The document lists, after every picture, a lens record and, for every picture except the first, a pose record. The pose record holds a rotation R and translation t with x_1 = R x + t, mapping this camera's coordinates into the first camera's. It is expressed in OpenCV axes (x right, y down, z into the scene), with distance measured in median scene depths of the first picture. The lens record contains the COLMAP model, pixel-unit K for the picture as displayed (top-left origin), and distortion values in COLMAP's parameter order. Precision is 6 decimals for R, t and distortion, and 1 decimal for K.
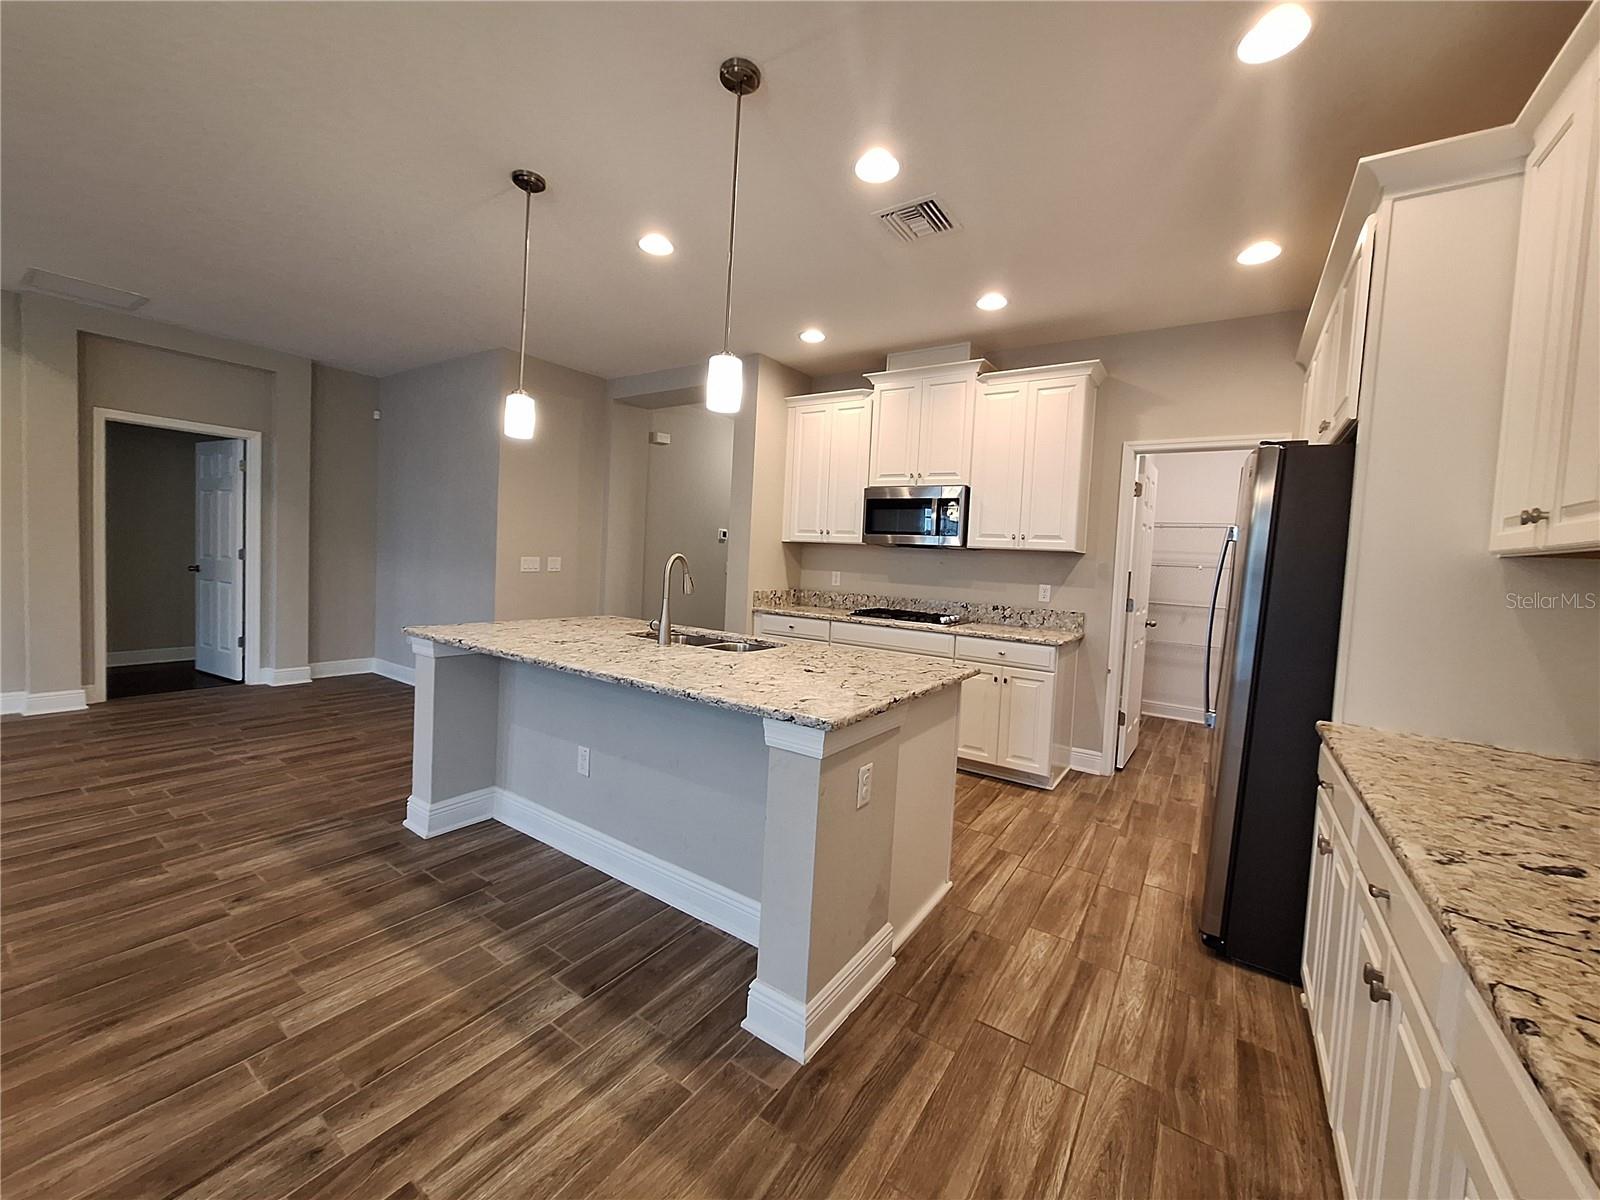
lens RADIAL K [[642.8, 0, 800.2], [0, 642.8, 589.1], [0, 0, 1]] dist [-0.006131, 0.000054]
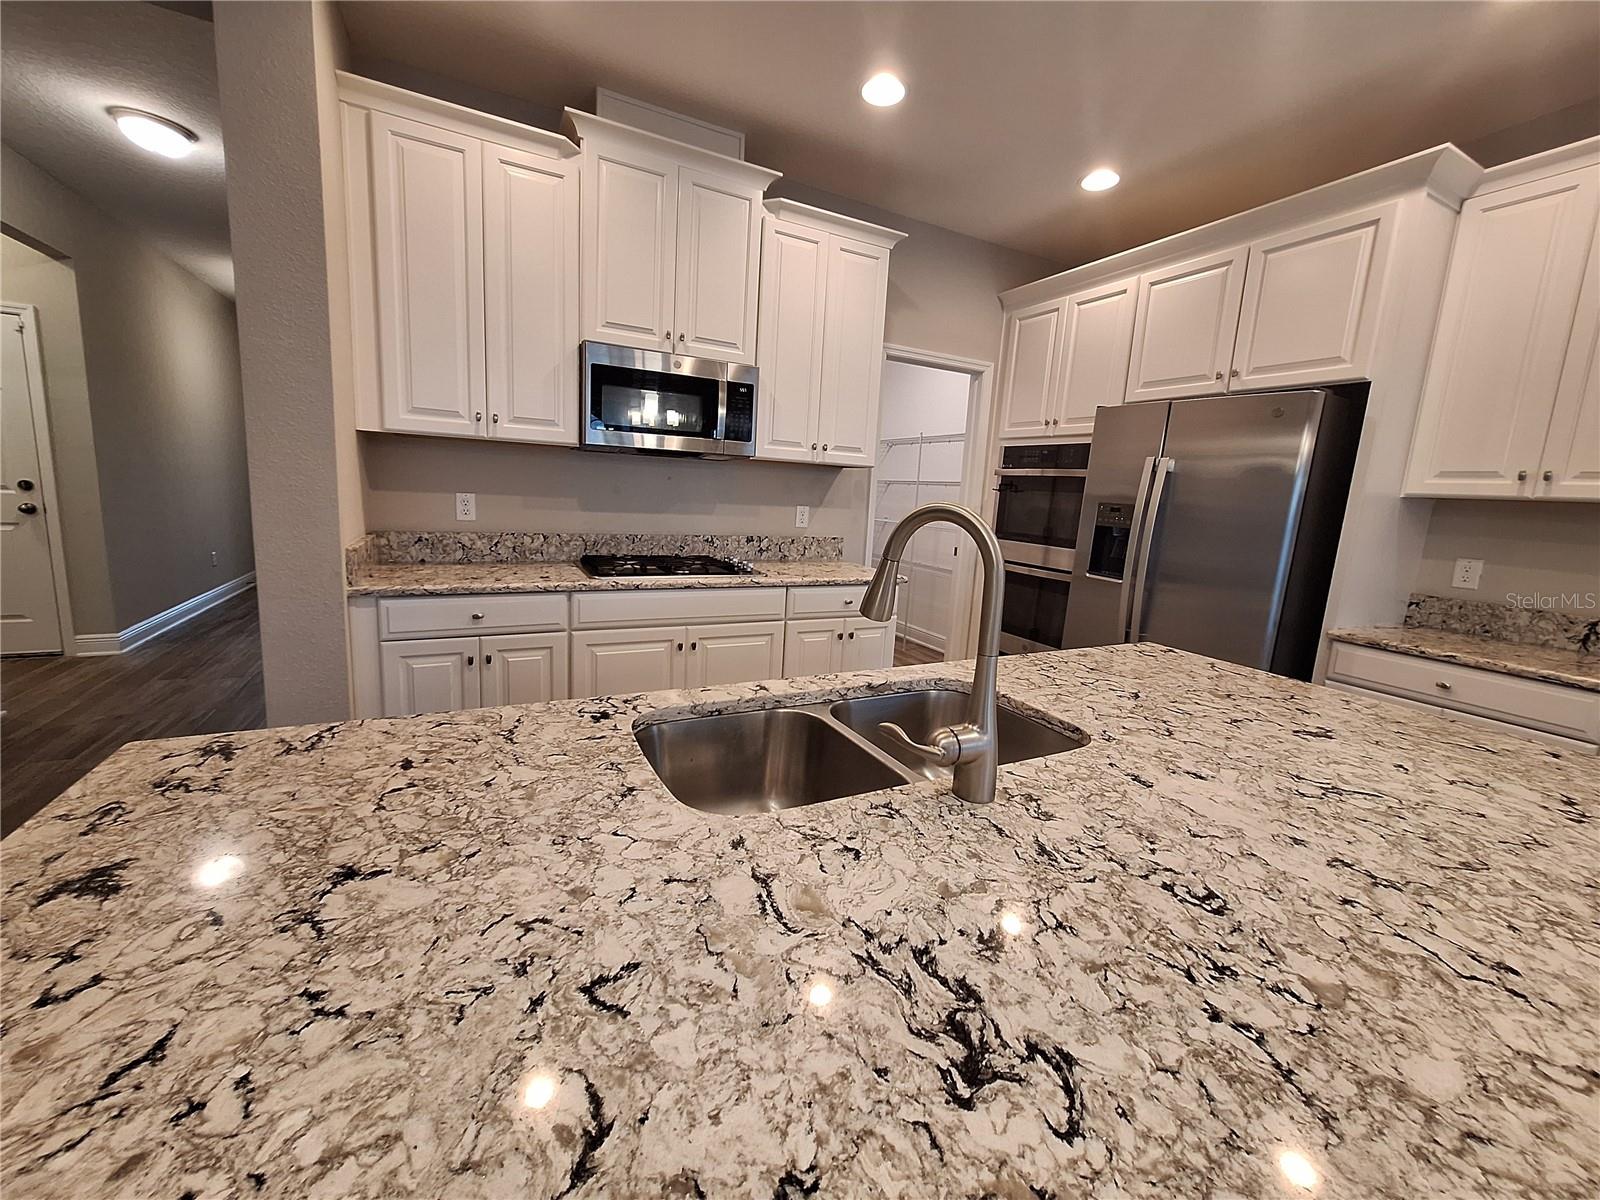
lens RADIAL K [[630.8, 0, 800.9], [0, 630.8, 579.1], [0, 0, 1]] dist [0.021561, 0.000074]
pose [[0.483487, -0.149487, 0.862493, -0.307373], [0.015756, 0.986637, 0.162171, -0.043206], [-0.875210, -0.064818, 0.479381, 0.574473]]
